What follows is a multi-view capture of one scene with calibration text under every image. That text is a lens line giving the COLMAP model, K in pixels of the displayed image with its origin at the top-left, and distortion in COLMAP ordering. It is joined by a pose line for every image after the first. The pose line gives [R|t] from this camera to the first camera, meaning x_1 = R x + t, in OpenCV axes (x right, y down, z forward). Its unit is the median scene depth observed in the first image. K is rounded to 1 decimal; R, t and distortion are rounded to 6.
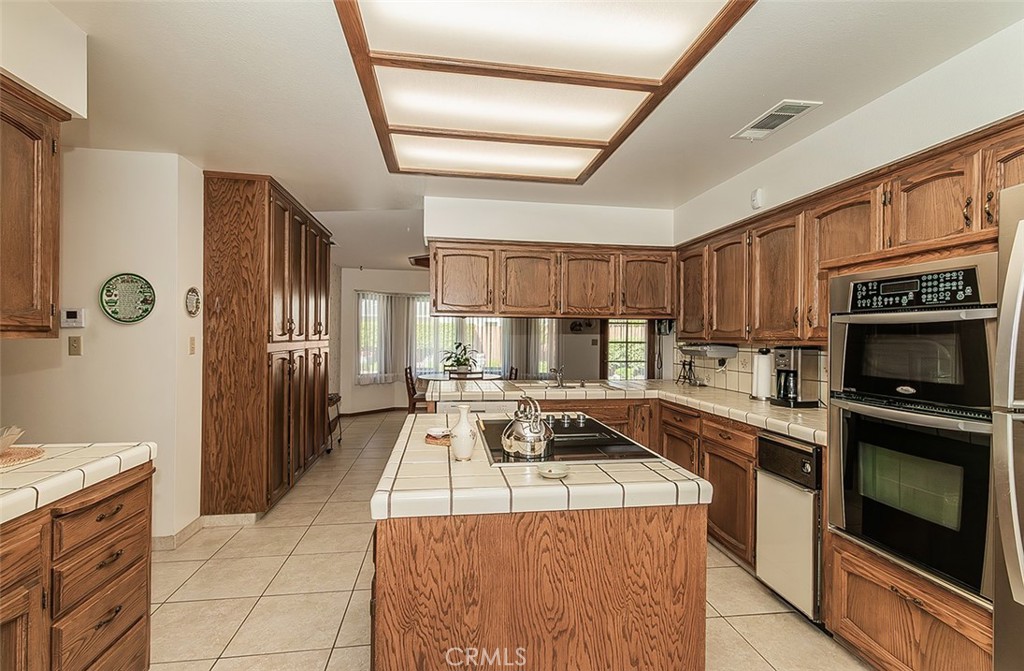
lens RADIAL K [[464.4, 0, 511.9], [0, 464.4, 328.5], [0, 0, 1]] dist [0.001107, -0.000701]
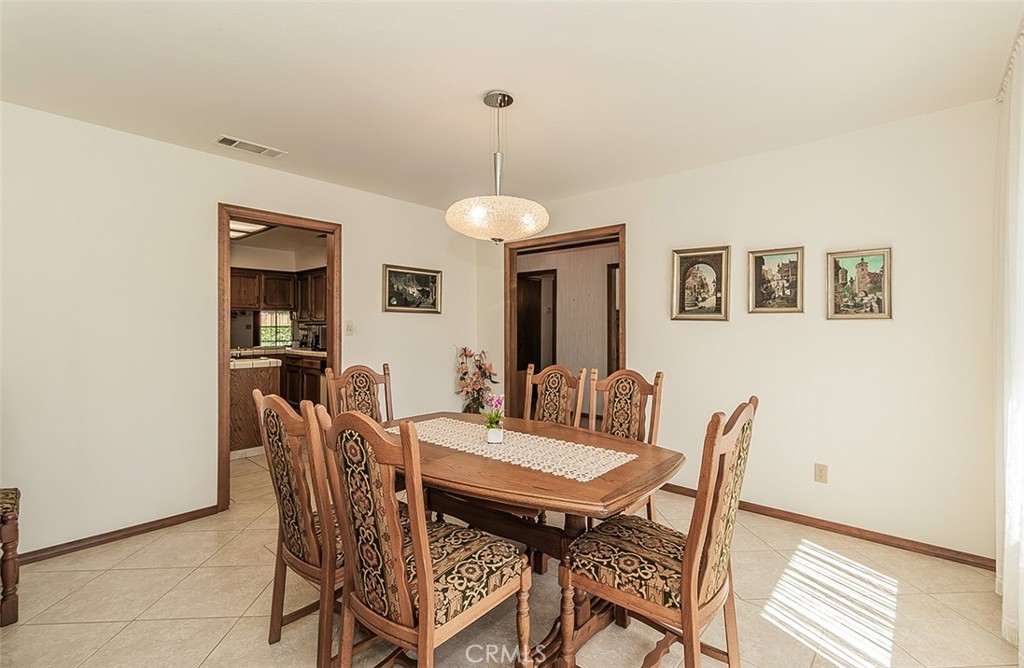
lens RADIAL K [[464.4, 0, 511.9], [0, 464.4, 327.0], [0, 0, 1]] dist [0.001107, -0.000701]
pose [[0.774491, -0.012087, 0.632469, -0.151428], [-0.002068, 0.999764, 0.021638, 0.000149], [-0.632581, -0.018066, 0.774283, -0.971739]]
